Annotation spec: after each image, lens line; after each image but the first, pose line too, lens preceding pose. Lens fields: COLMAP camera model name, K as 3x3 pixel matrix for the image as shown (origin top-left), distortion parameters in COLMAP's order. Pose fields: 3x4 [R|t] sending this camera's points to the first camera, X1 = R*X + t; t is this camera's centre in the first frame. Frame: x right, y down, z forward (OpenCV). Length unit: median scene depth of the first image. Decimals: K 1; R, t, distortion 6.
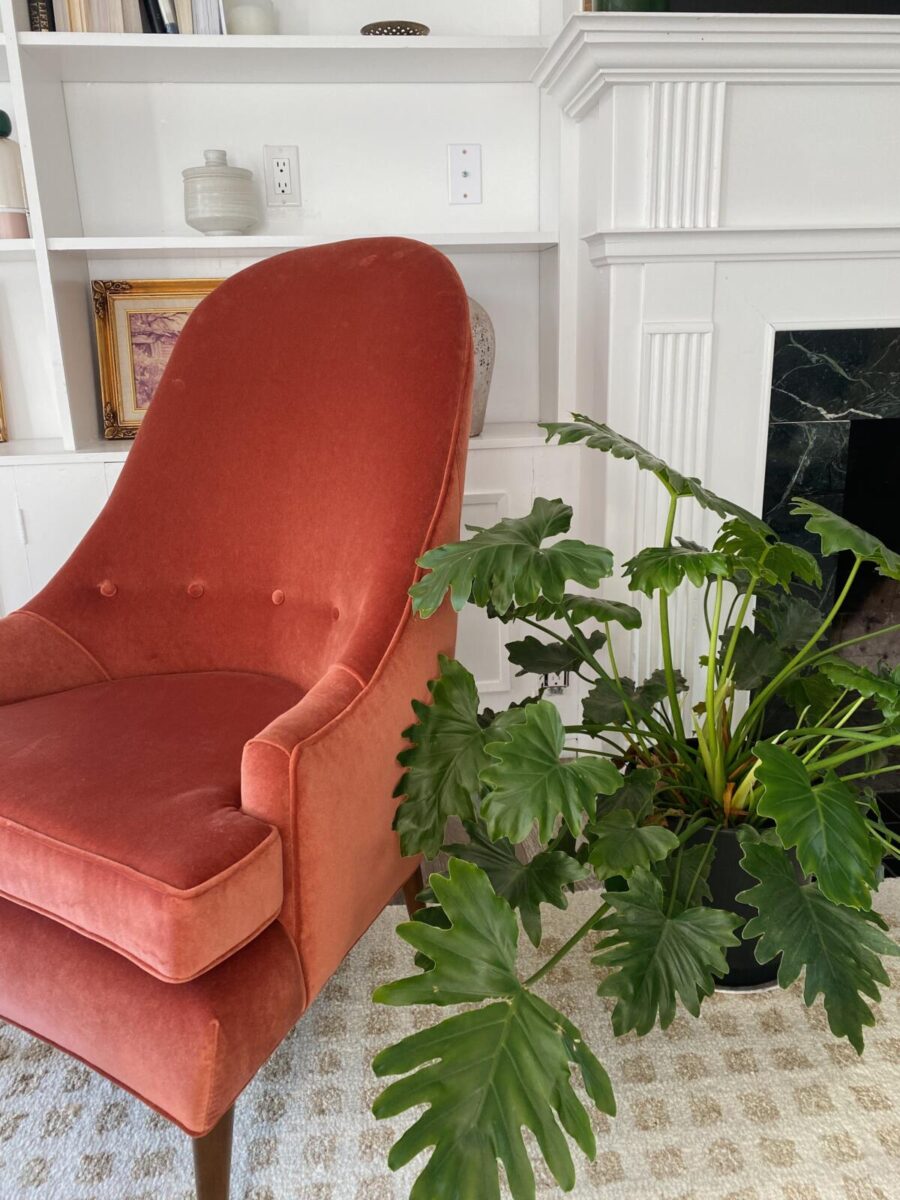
lens RADIAL K [[919.6, 0, 451.2], [0, 919.6, 600.7], [0, 0, 1]] dist [0.034897, 0.002886]
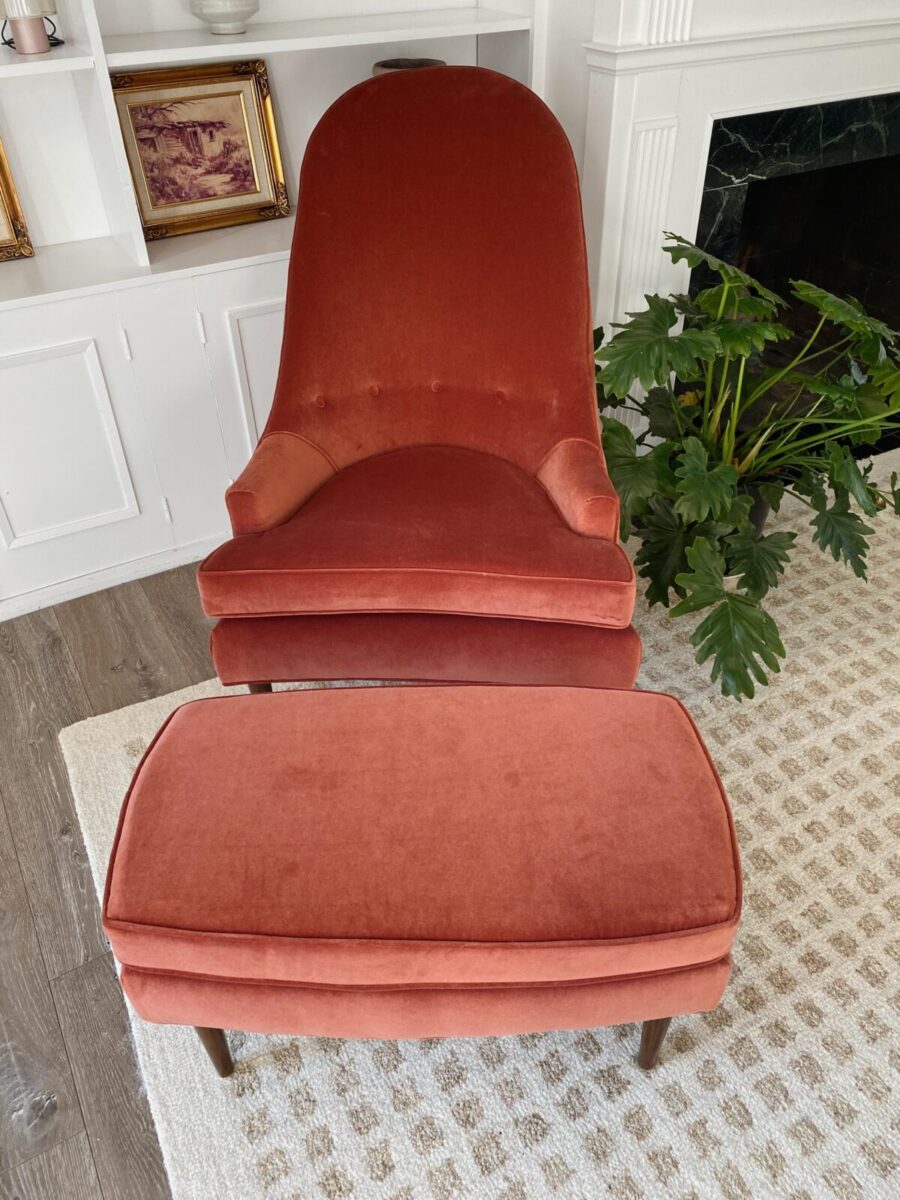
lens RADIAL K [[919.6, 0, 450.9], [0, 919.6, 598.2], [0, 0, 1]] dist [0.034897, 0.002886]
pose [[0.916096, -0.236516, 0.323772, -0.586138], [0.108287, 0.923429, 0.368175, -0.182210], [-0.386060, -0.302223, 0.871561, -0.238444]]
